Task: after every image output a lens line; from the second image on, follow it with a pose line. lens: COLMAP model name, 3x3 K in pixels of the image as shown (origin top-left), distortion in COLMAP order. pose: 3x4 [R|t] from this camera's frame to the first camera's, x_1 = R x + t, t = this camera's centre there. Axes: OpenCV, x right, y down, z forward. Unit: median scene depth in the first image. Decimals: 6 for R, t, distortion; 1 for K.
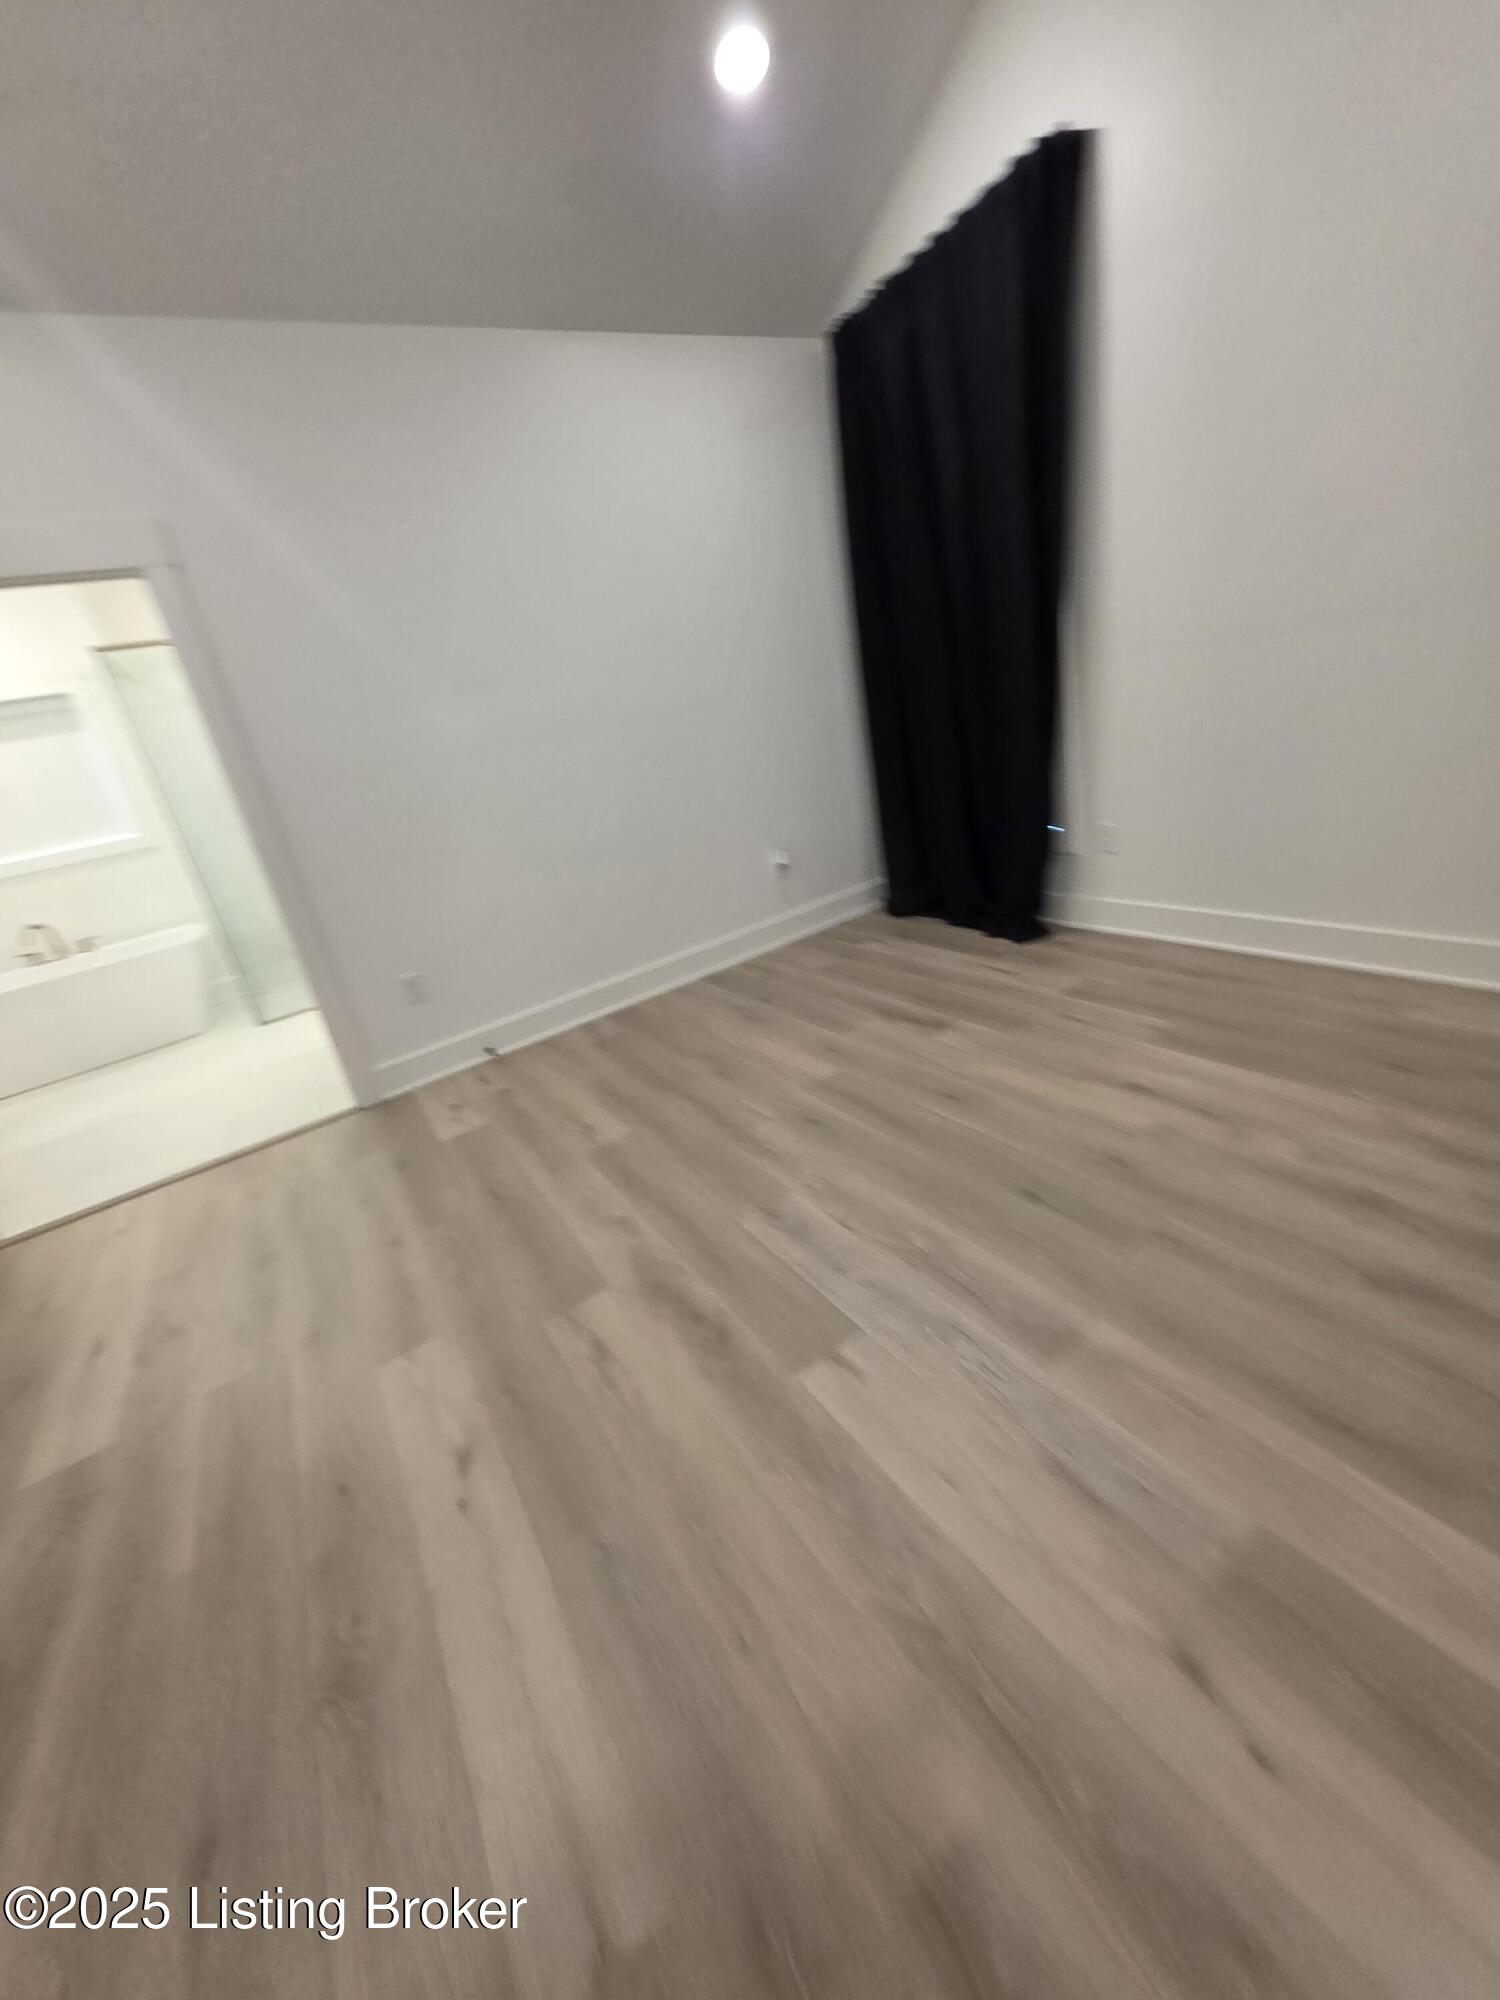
lens RADIAL K [[797.6, 0, 744.1], [0, 797.6, 993.2], [0, 0, 1]] dist [0.009167, -0.000149]
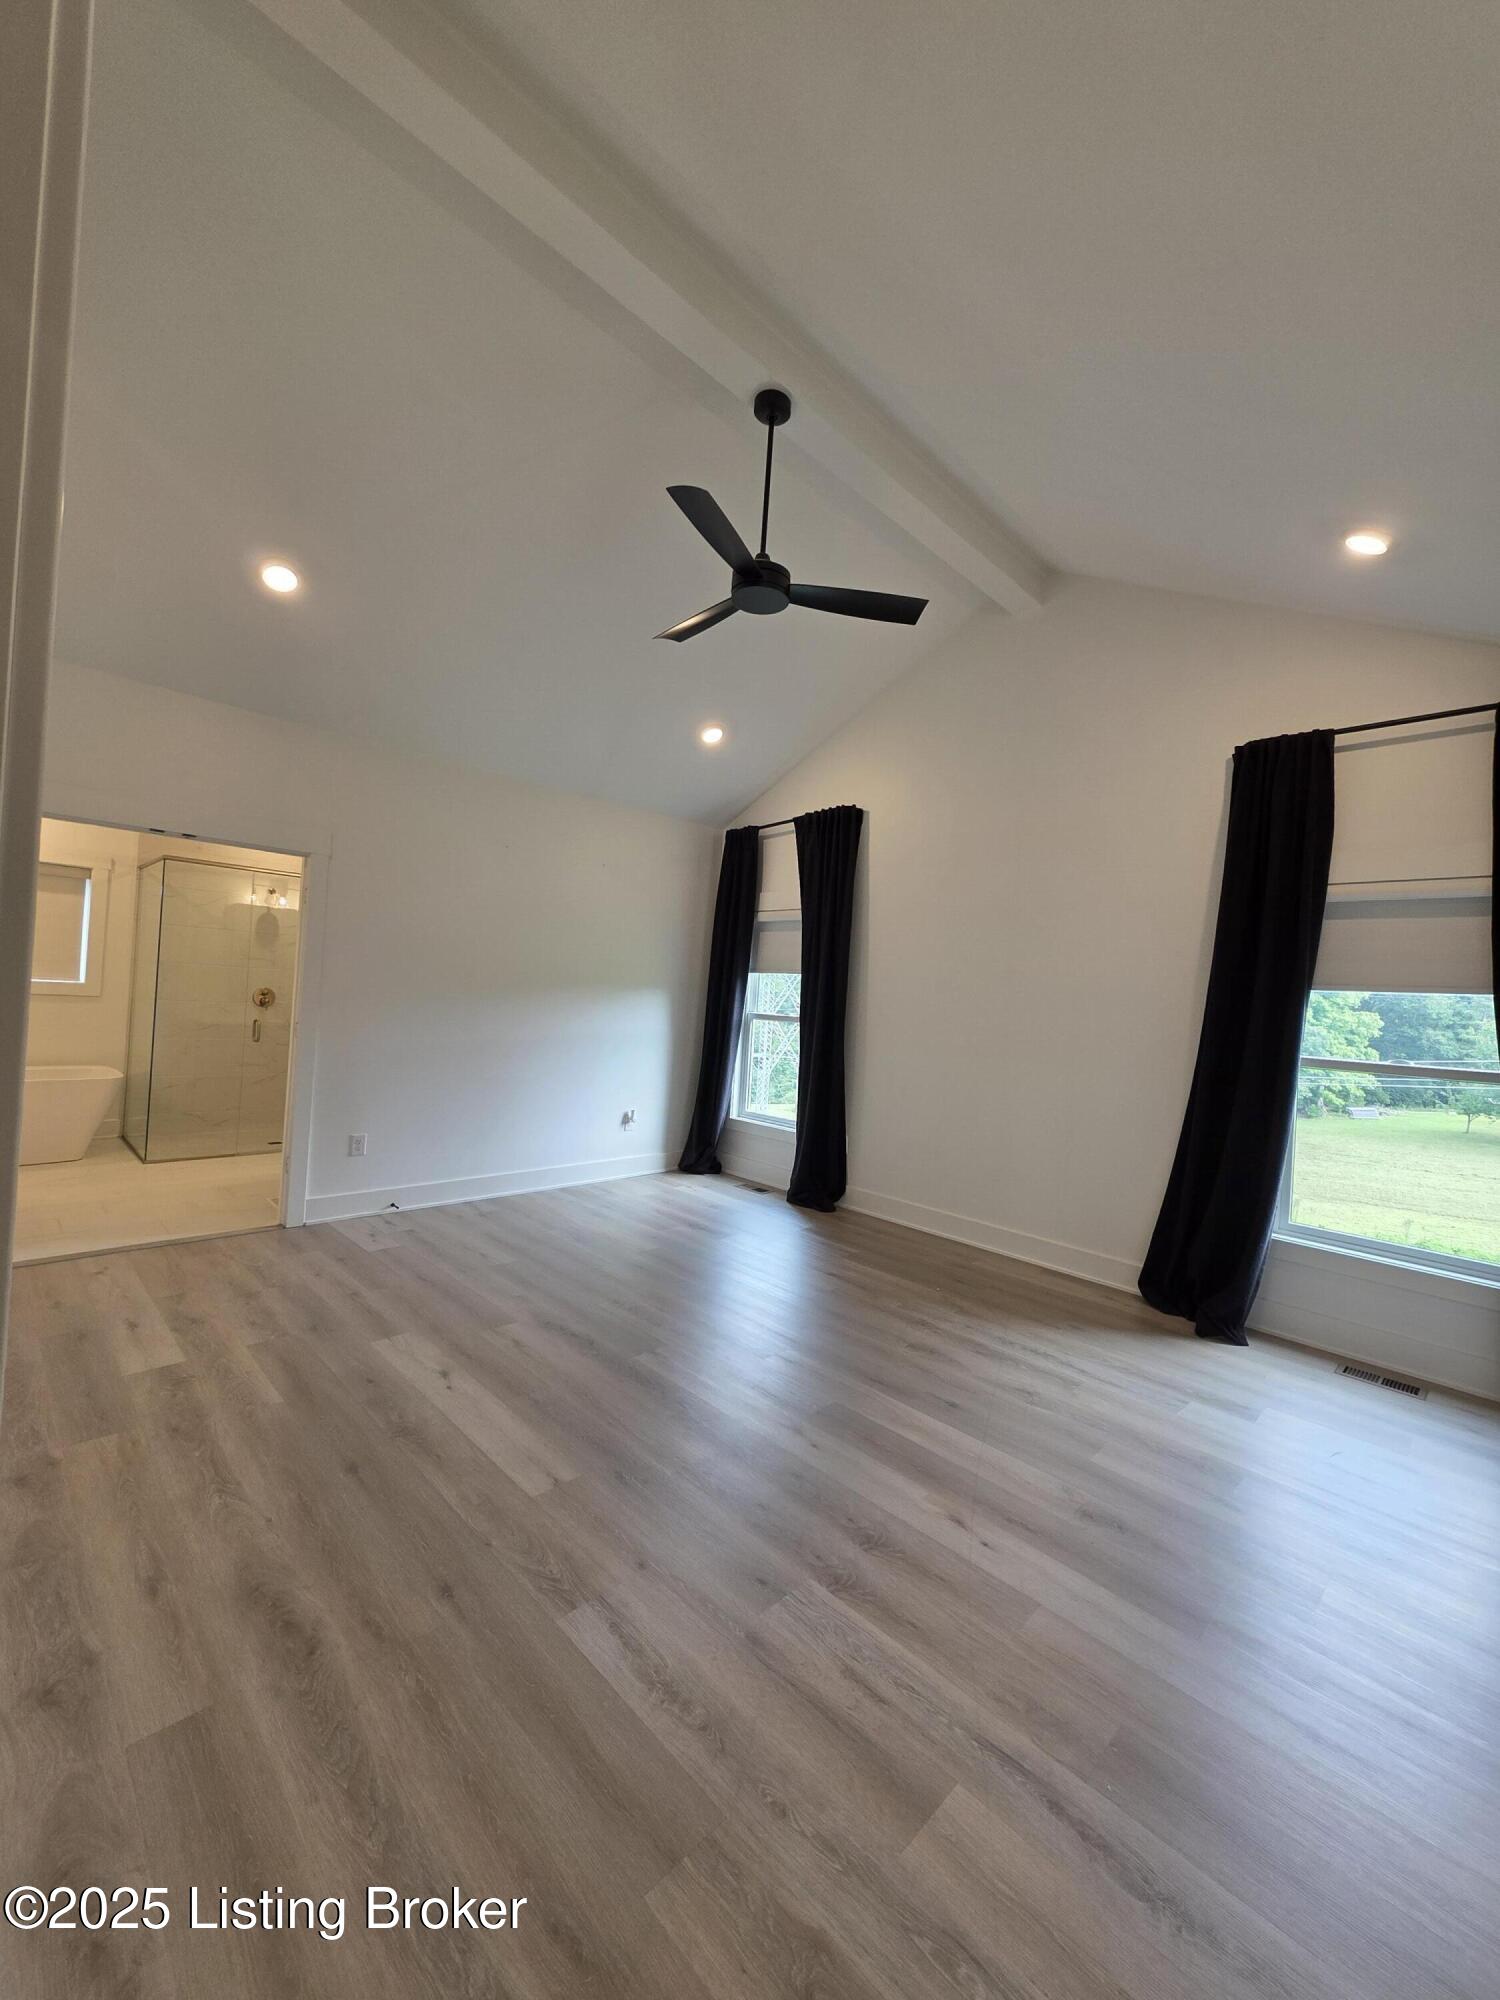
lens RADIAL K [[797.6, 0, 747.6], [0, 797.6, 991.1], [0, 0, 1]] dist [0.009167, -0.000149]
pose [[0.945452, 0.249970, 0.208890, -0.225696], [-0.154008, 0.908035, -0.389556, 0.305241], [-0.287057, 0.336136, 0.897001, -0.823726]]
